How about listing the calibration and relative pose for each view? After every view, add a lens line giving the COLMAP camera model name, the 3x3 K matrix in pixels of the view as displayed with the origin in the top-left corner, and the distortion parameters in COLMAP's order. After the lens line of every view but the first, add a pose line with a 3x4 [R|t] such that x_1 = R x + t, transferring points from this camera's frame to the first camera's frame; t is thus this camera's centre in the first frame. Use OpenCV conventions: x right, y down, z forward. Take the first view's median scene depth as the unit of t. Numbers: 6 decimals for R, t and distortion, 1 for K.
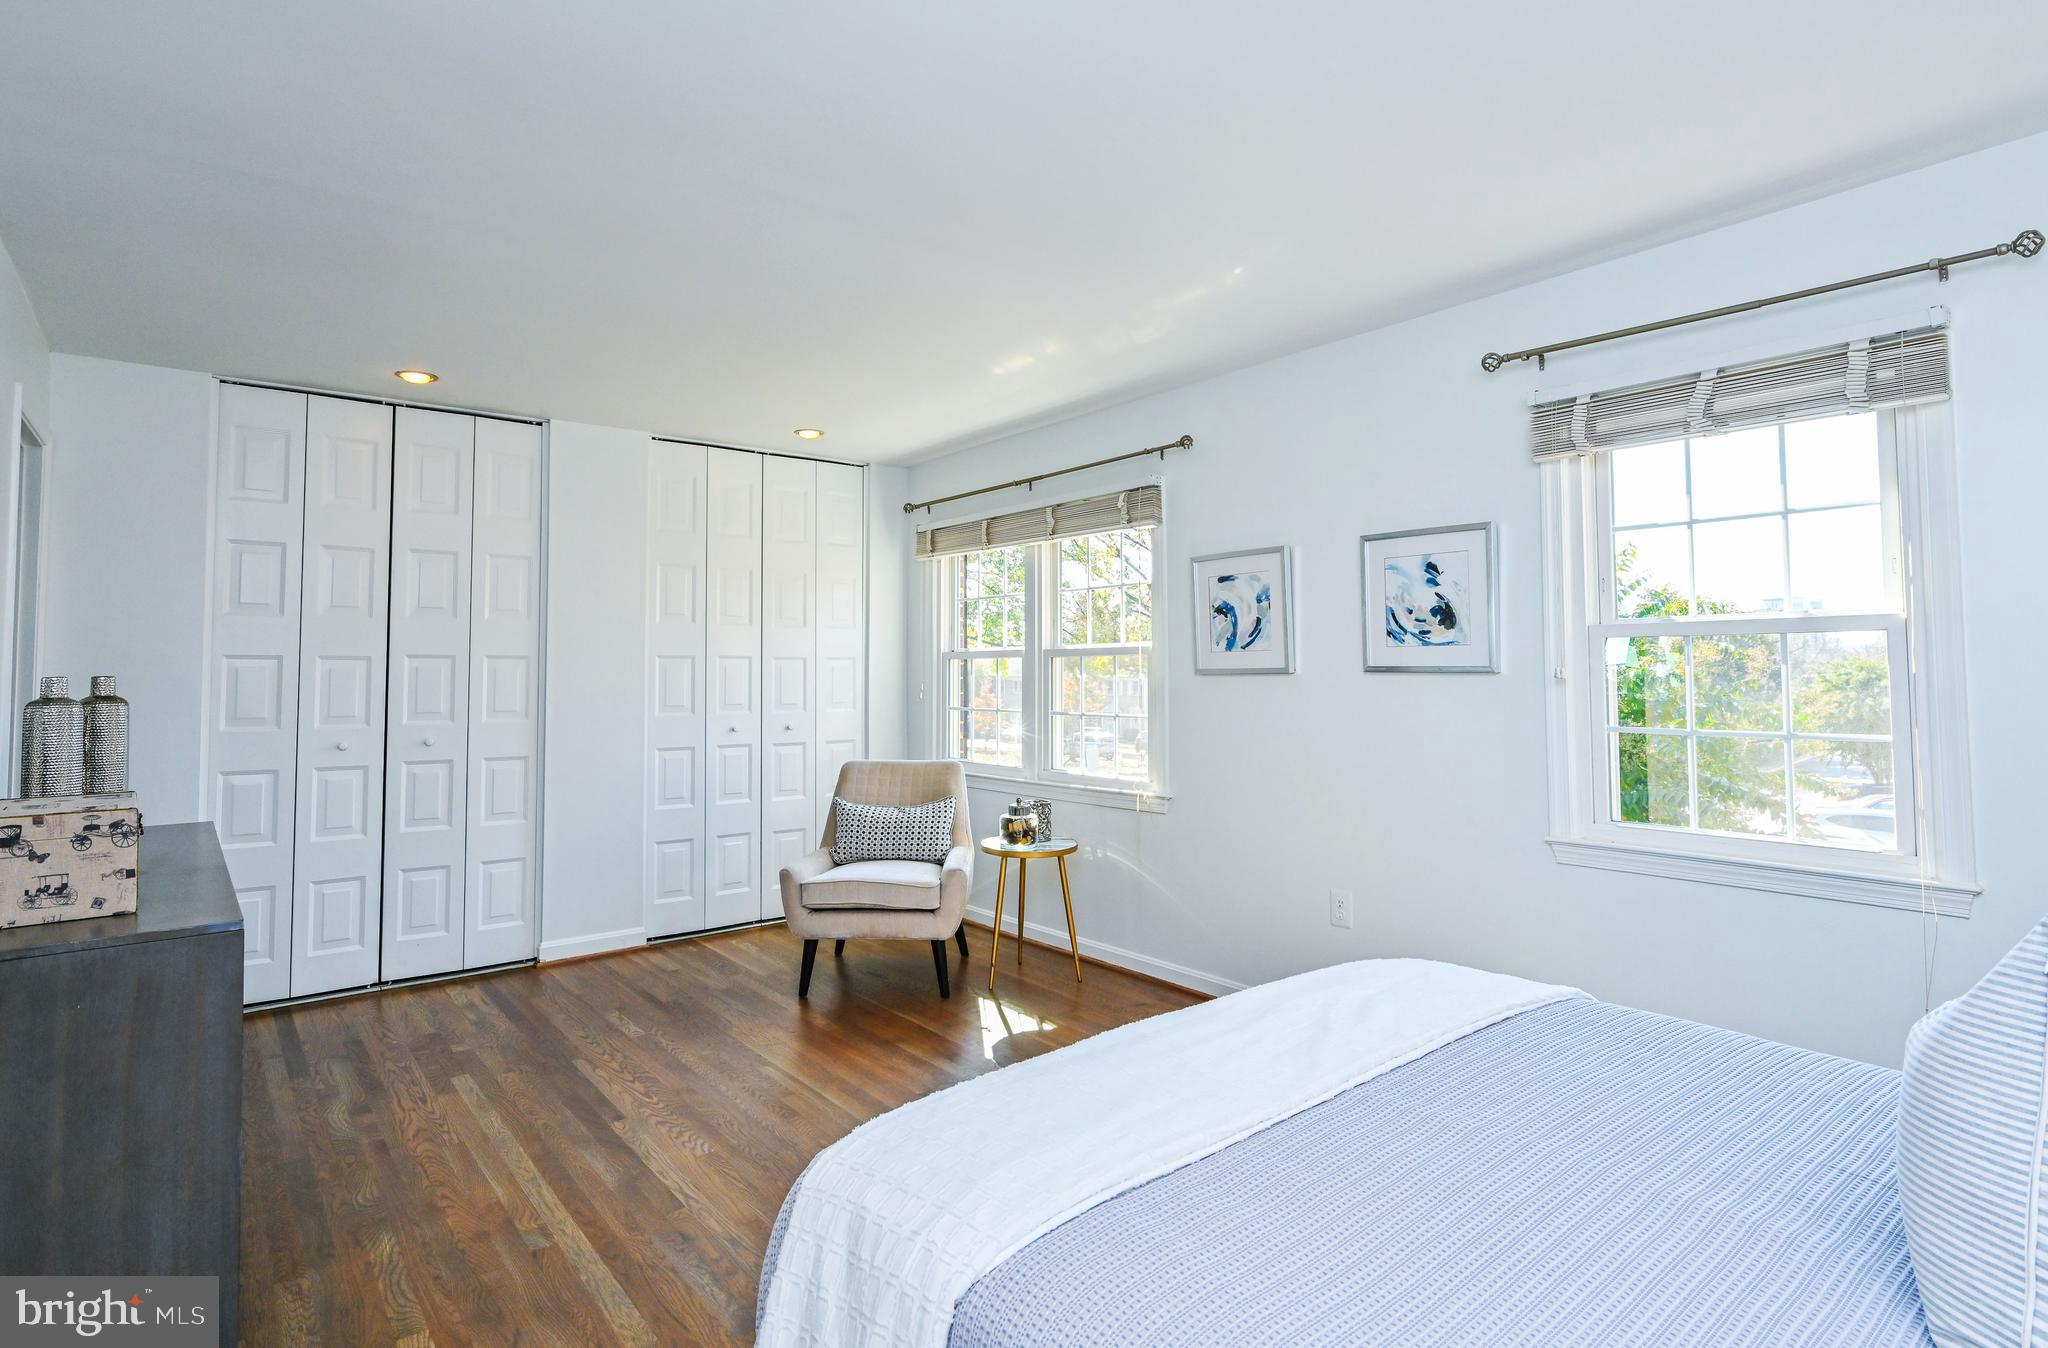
lens RADIAL K [[1058.6, 0, 1018.3], [0, 1058.6, 629.7], [0, 0, 1]] dist [-0.000998, 0.000020]
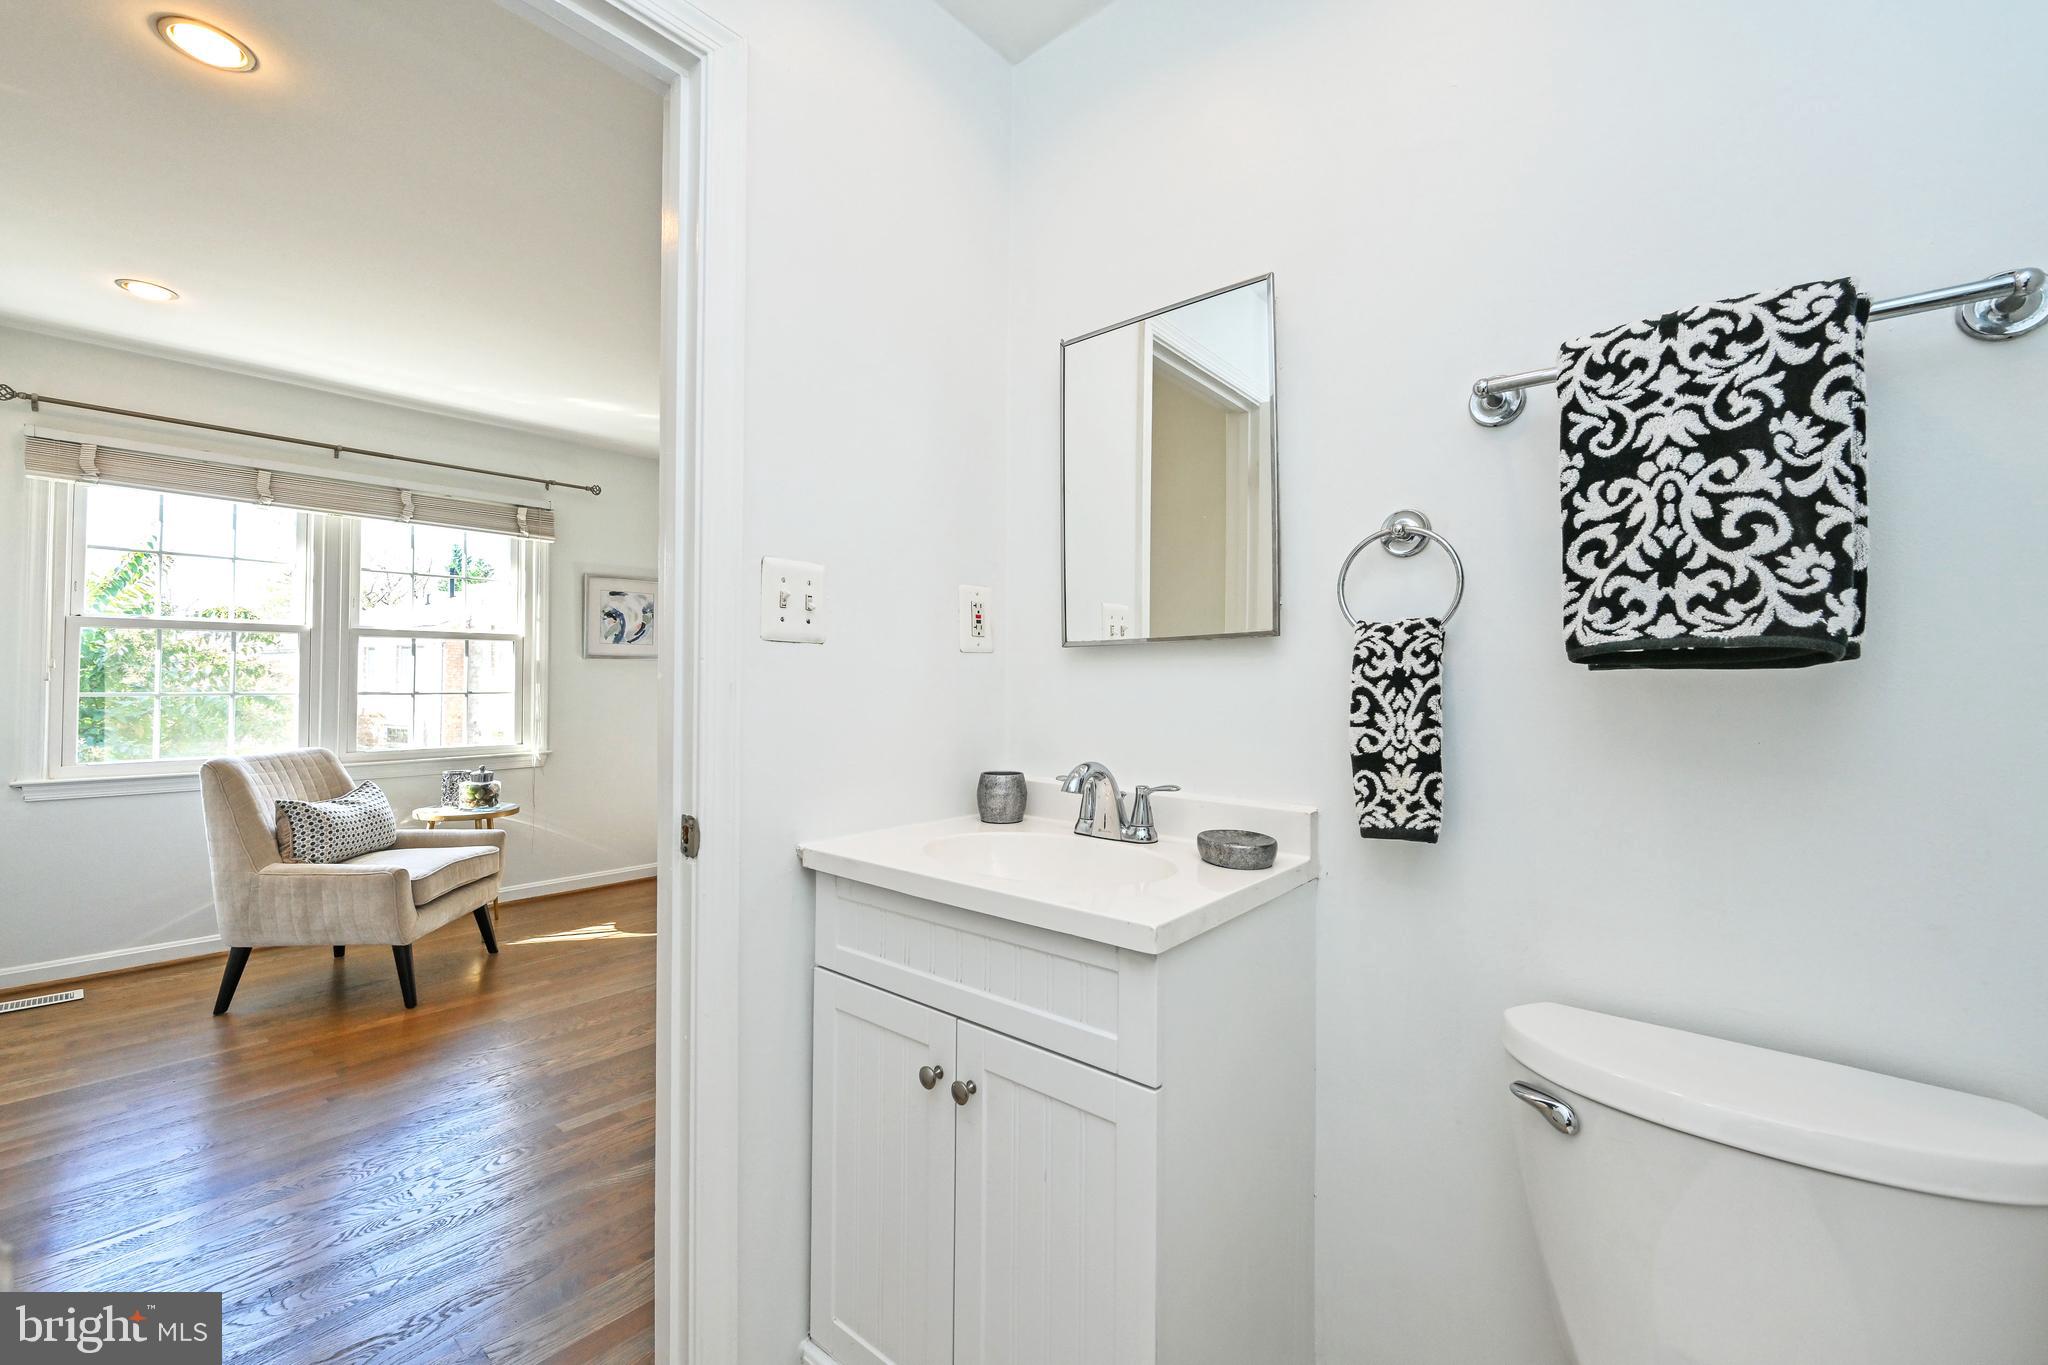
lens RADIAL K [[841.3, 0, 1030.2], [0, 841.3, 676.5], [0, 0, 1]] dist [-0.001482, -0.000308]
pose [[-0.190793, 0.001597, 0.981629, -1.035330], [-0.048811, 0.998746, -0.011112, 0.050219], [-0.980416, -0.050034, -0.190476, 0.656388]]
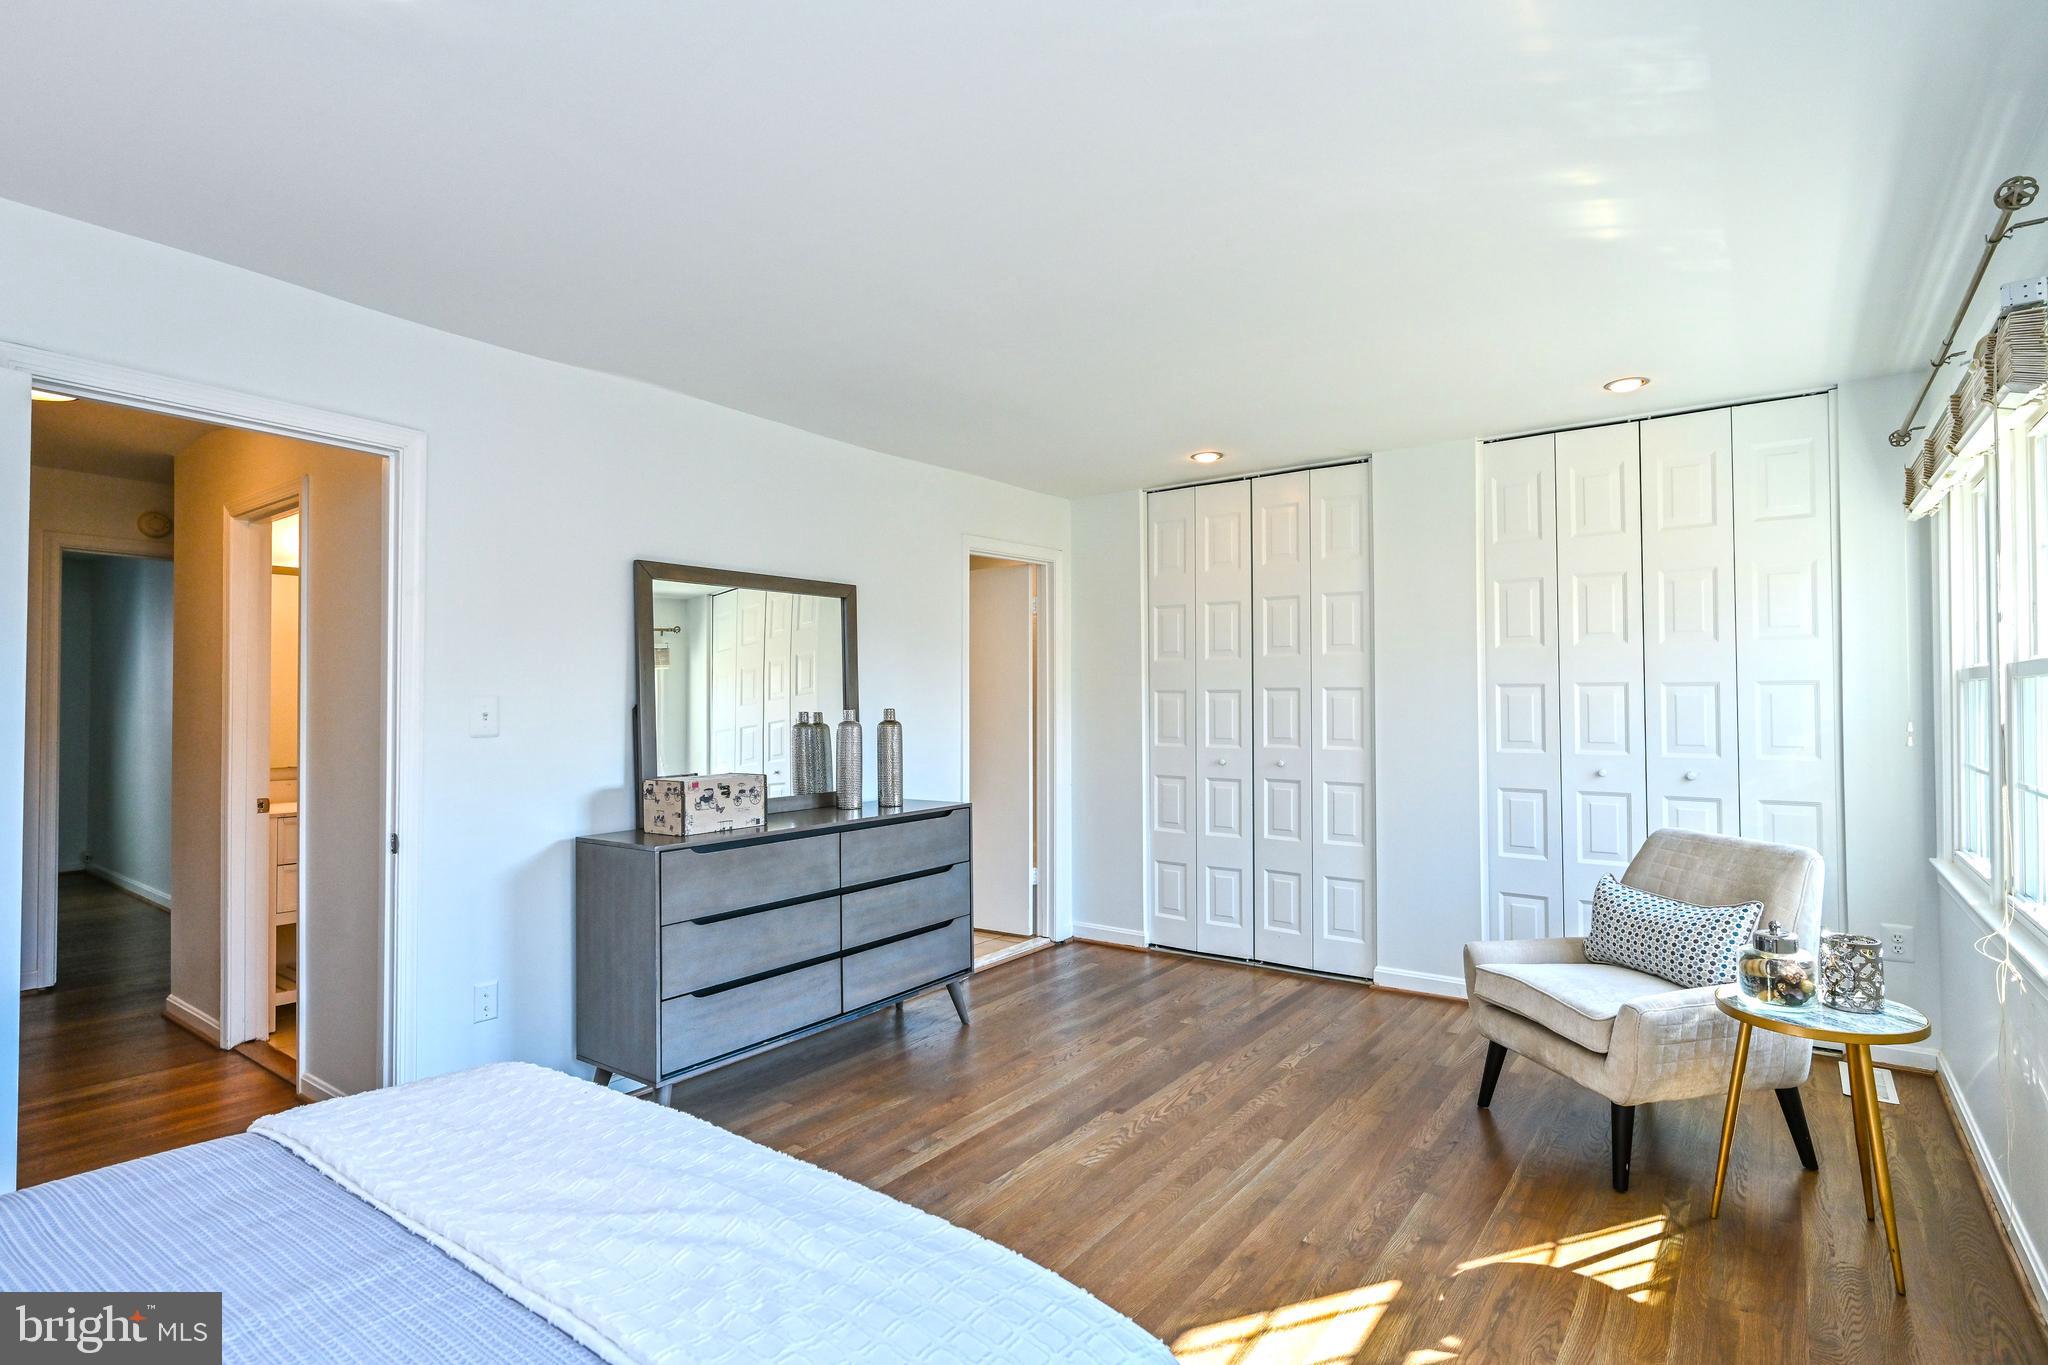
lens RADIAL K [[1000.9, 0, 1024.0], [0, 1000.9, 682.5], [0, 0, 1]] dist [-0.002008, 0.000339]
pose [[0.255636, -0.014611, -0.966663, 0.463413], [0.044525, 0.999003, -0.003325, 0.010043], [0.965747, -0.042190, 0.256031, 0.494233]]
